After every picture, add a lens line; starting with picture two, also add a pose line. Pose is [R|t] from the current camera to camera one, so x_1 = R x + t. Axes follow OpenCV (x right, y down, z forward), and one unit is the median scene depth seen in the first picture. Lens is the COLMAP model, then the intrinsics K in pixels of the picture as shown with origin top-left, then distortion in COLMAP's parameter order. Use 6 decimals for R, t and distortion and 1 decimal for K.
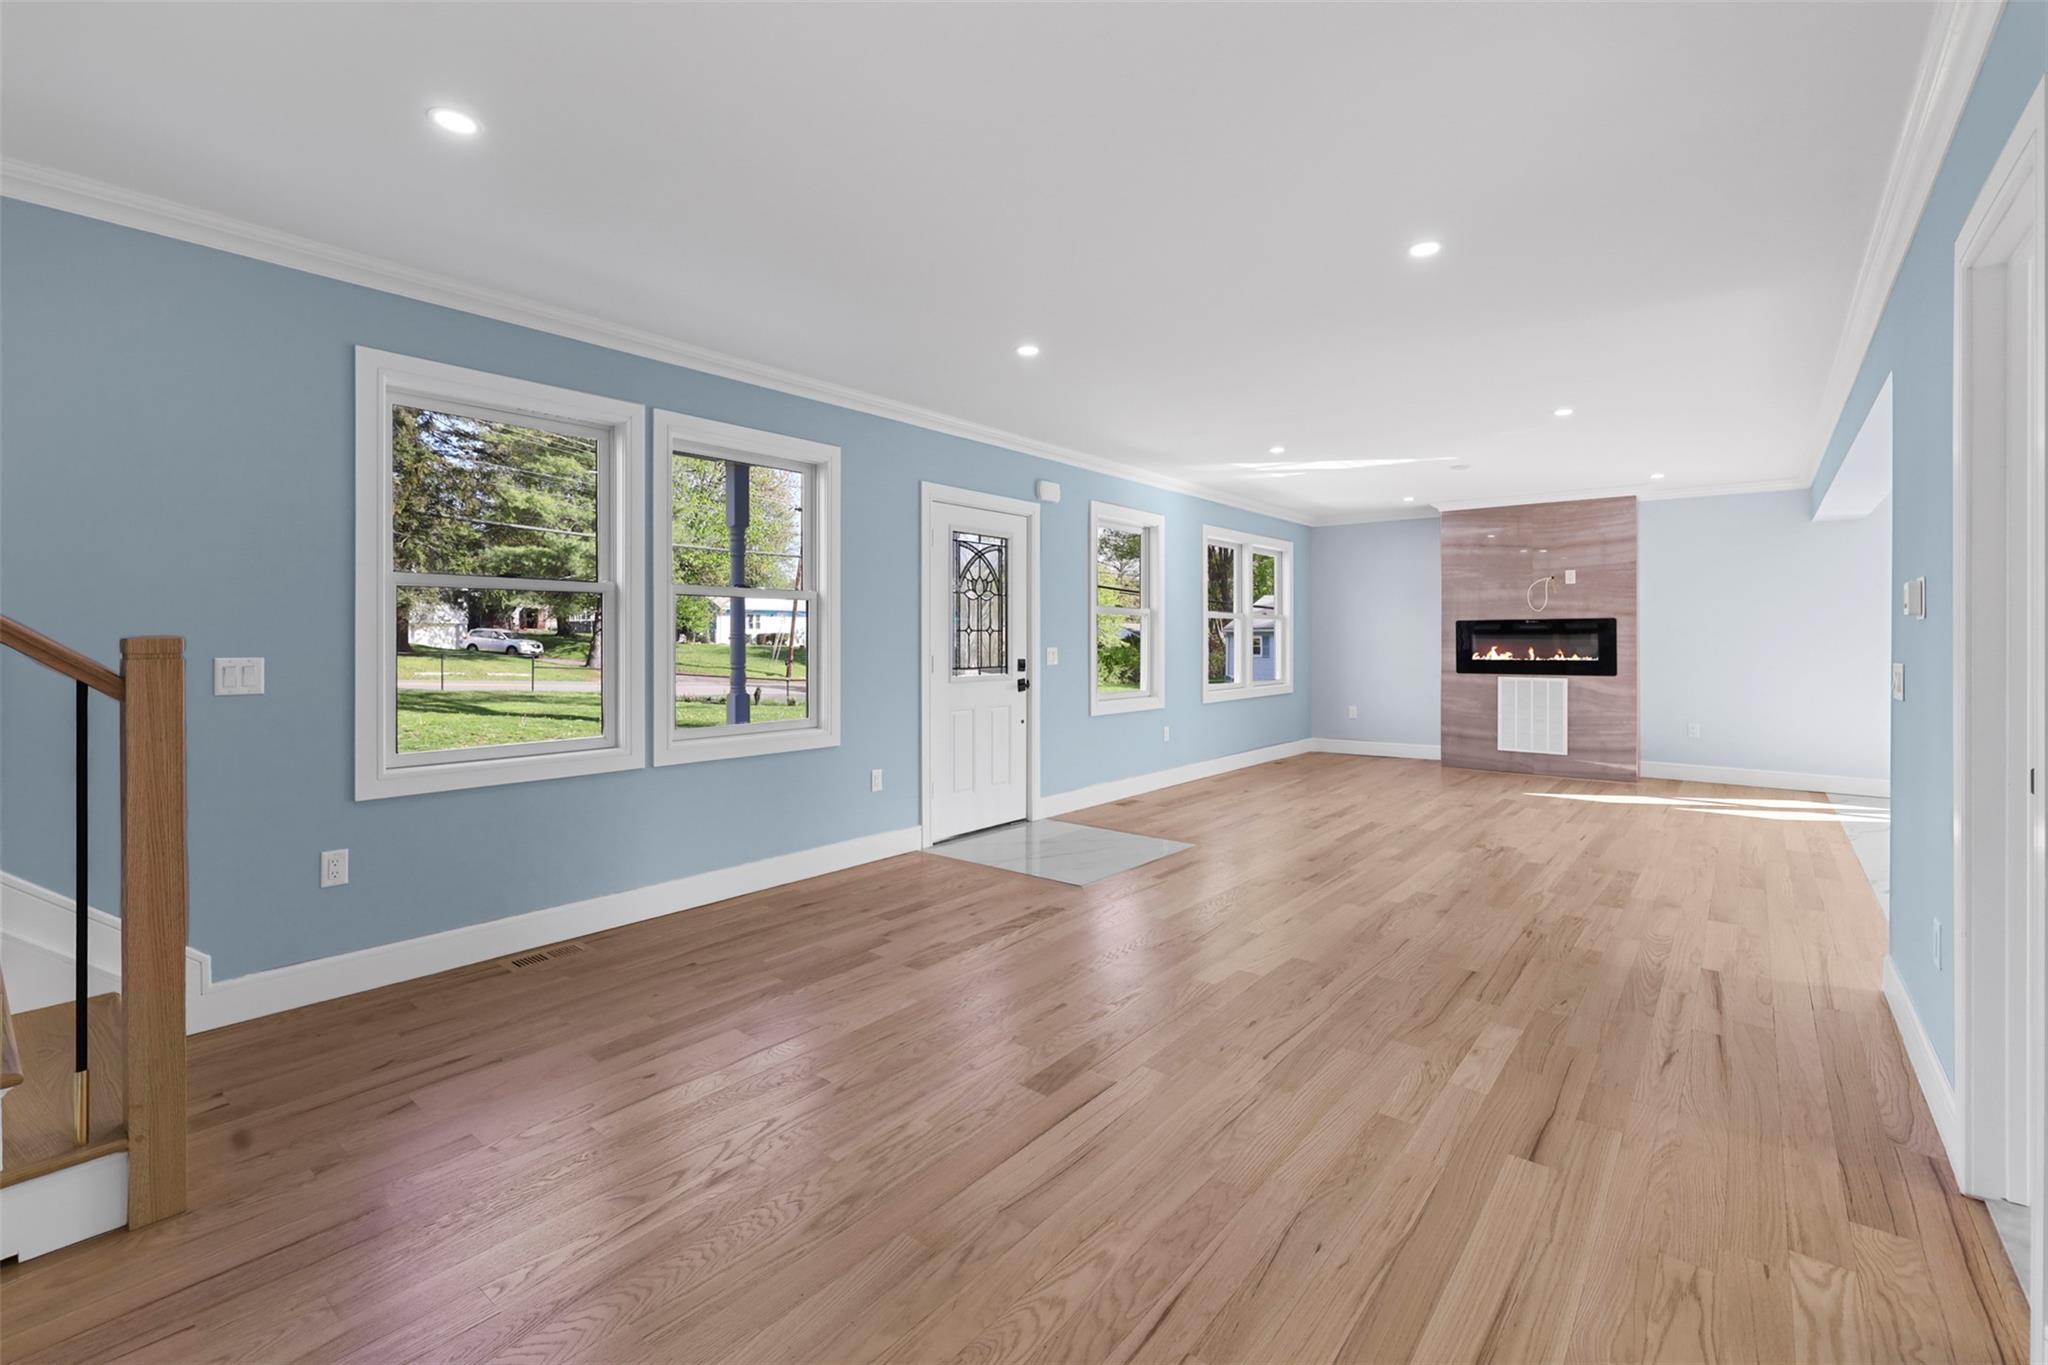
lens RADIAL K [[898.0, 0, 1020.0], [0, 898.0, 638.6], [0, 0, 1]] dist [0.001516, 0.000115]
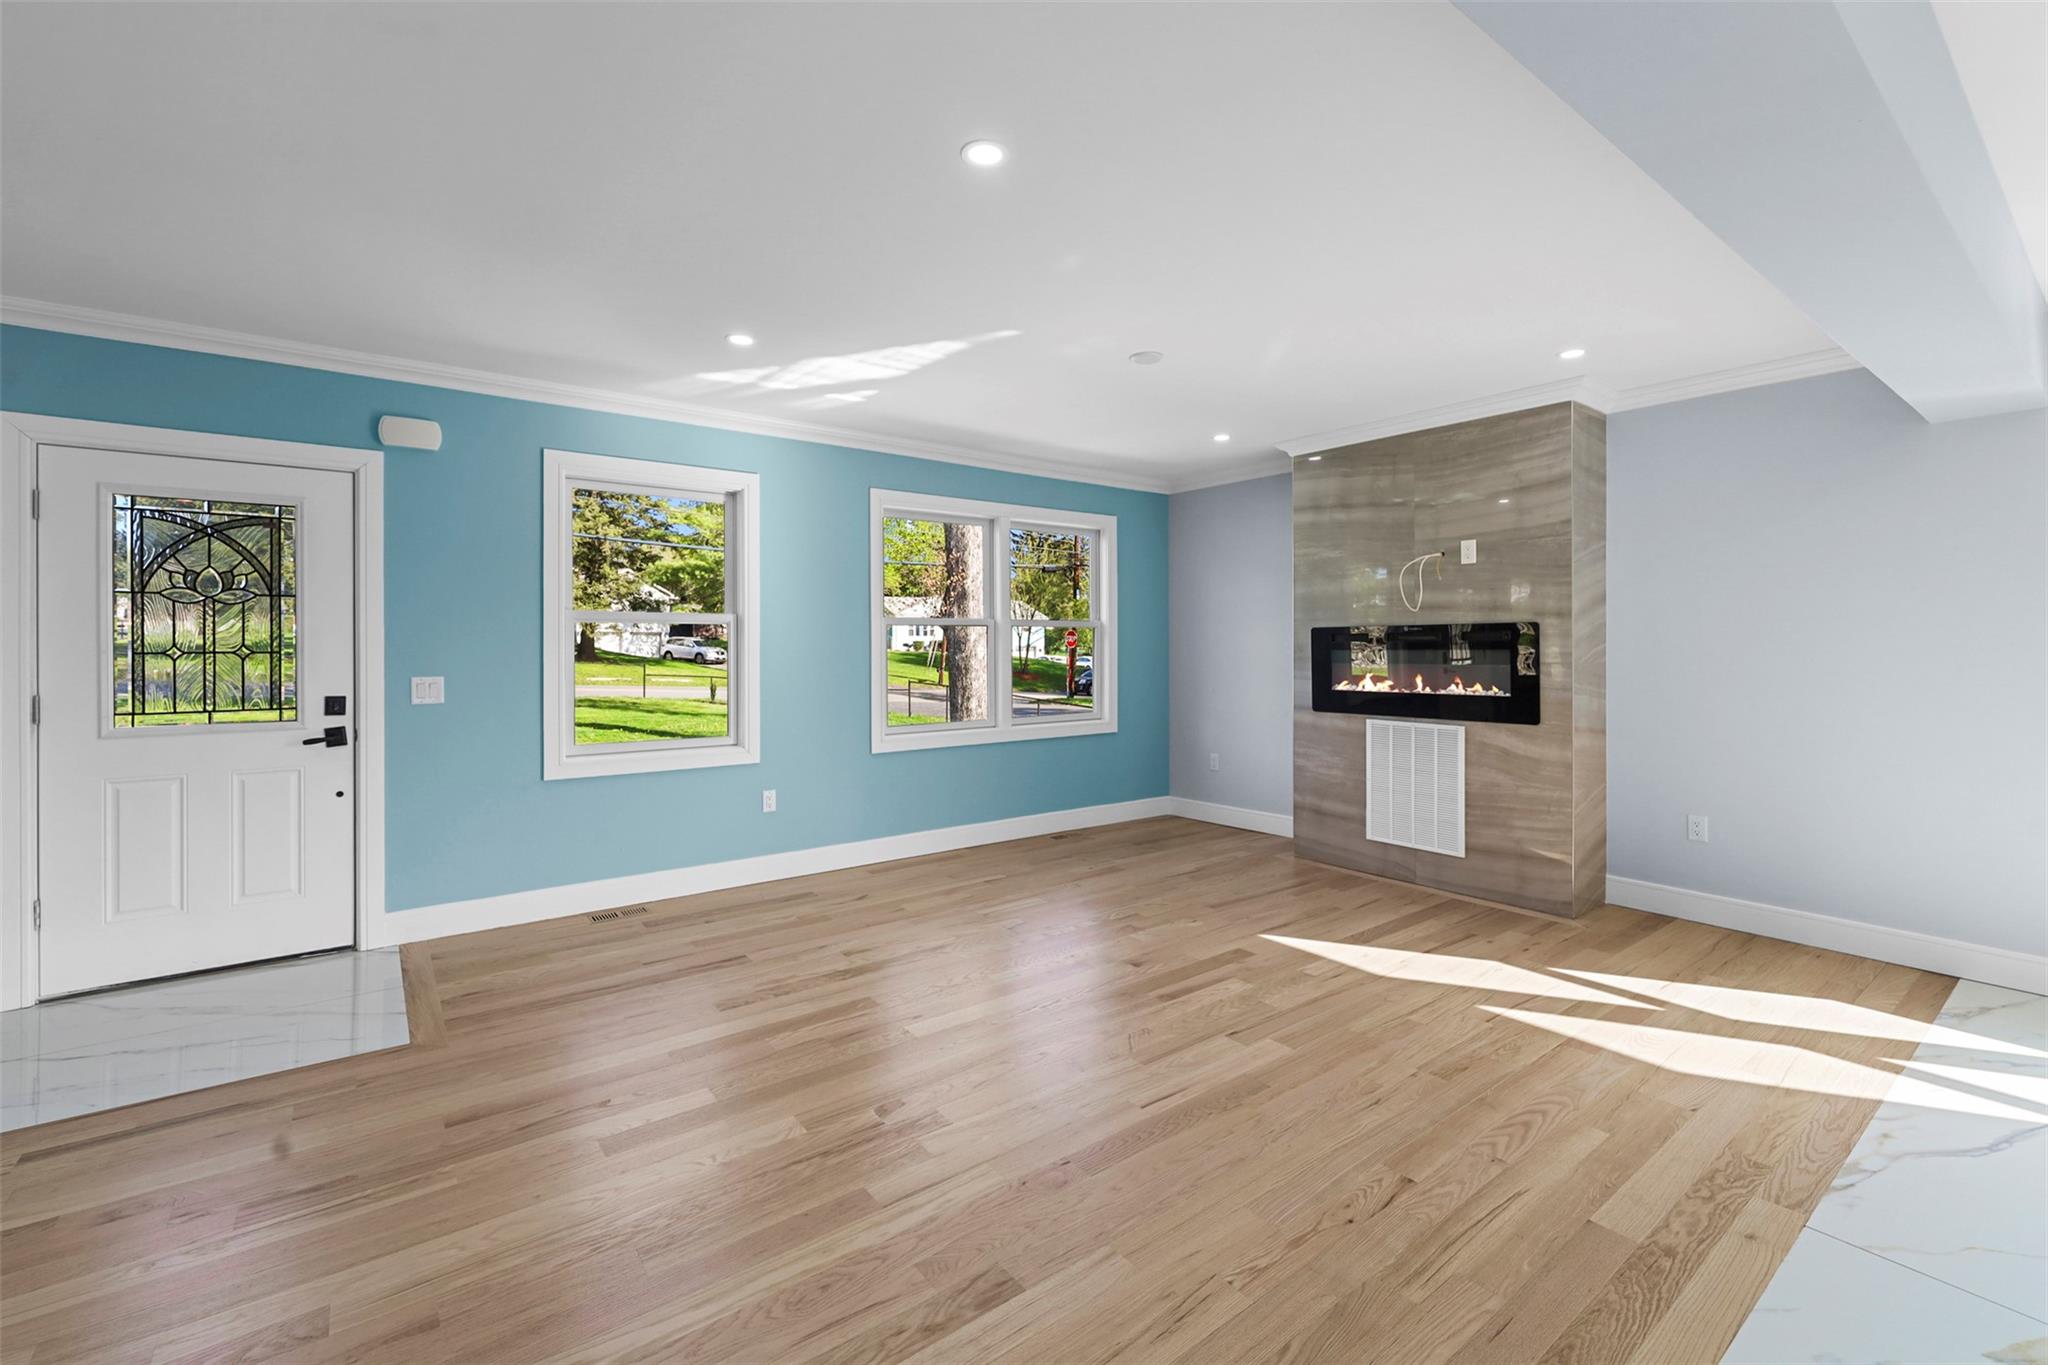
lens RADIAL K [[877.1, 0, 1027.5], [0, 877.1, 646.6], [0, 0, 1]] dist [-0.000753, -0.000229]
pose [[0.972284, -0.001904, -0.233797, 0.484060], [0.002529, 0.999994, 0.002373, -0.009658], [0.233791, -0.002898, 0.972283, 0.395209]]
